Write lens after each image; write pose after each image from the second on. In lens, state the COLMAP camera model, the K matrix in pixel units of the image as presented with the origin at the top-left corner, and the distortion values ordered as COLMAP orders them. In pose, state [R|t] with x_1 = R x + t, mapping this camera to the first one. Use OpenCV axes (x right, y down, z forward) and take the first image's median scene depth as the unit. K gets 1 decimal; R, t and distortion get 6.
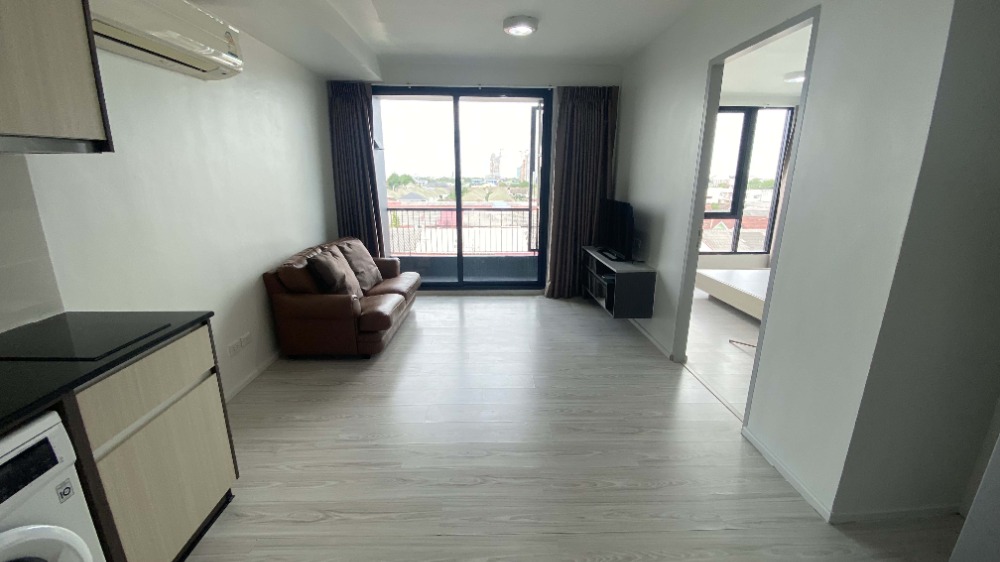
lens RADIAL K [[404.4, 0, 500.0], [0, 404.4, 281.0], [0, 0, 1]] dist [0.027491, -0.022412]
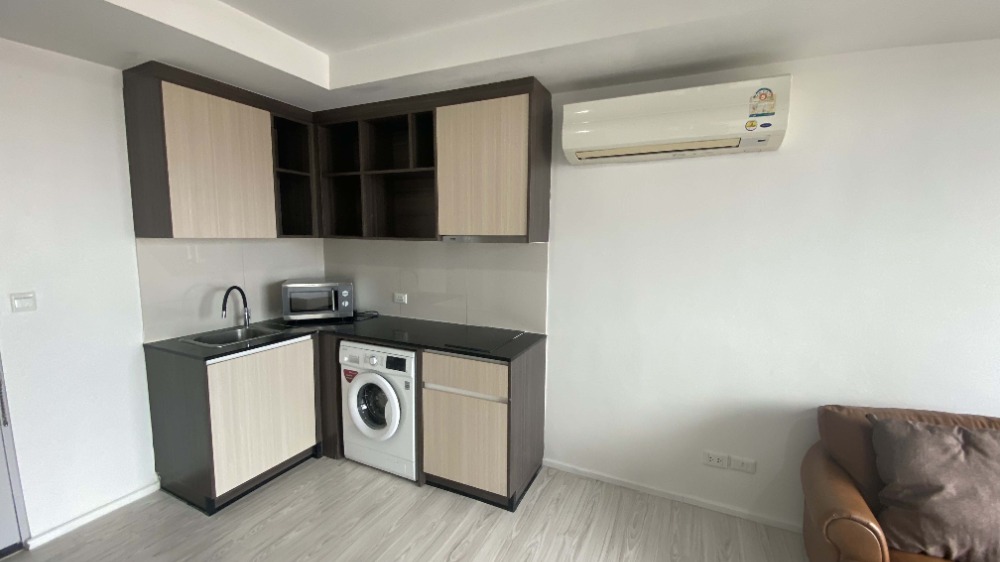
lens RADIAL K [[404.4, 0, 500.0], [0, 404.4, 281.0], [0, 0, 1]] dist [0.027491, -0.022412]
pose [[-0.455476, 0.090419, -0.885645, 0.390933], [-0.240502, 0.945342, 0.220200, -0.393798], [0.857147, 0.313295, -0.408834, 1.283803]]
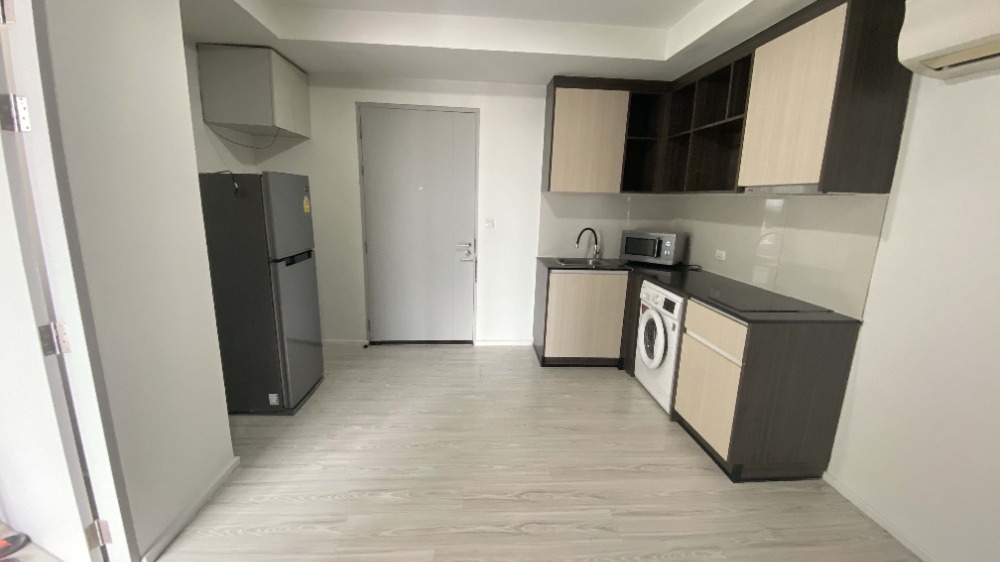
lens RADIAL K [[404.4, 0, 500.0], [0, 404.4, 281.0], [0, 0, 1]] dist [0.027491, -0.022412]
pose [[-0.998814, -0.022794, -0.043025, 0.067903], [-0.039598, 0.894472, 0.445366, -0.476923], [0.028333, 0.446542, -0.894314, 1.803345]]
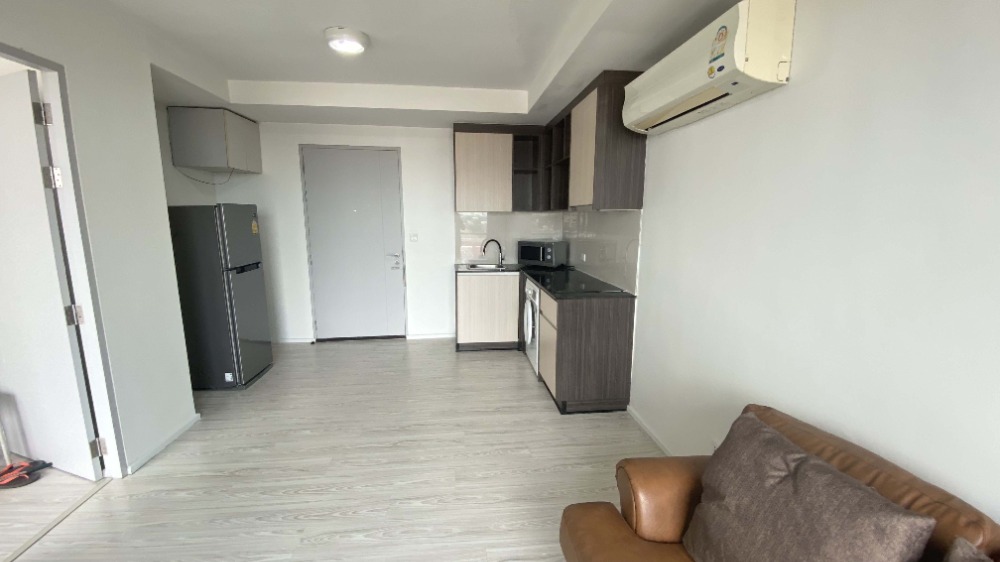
lens RADIAL K [[404.4, 0, 500.0], [0, 404.4, 281.0], [0, 0, 1]] dist [0.027491, -0.022412]
pose [[-0.996311, 0.008528, -0.085389, -0.280861], [-0.027079, 0.912966, 0.407137, -0.622150], [0.081429, 0.407948, -0.909367, 2.290229]]
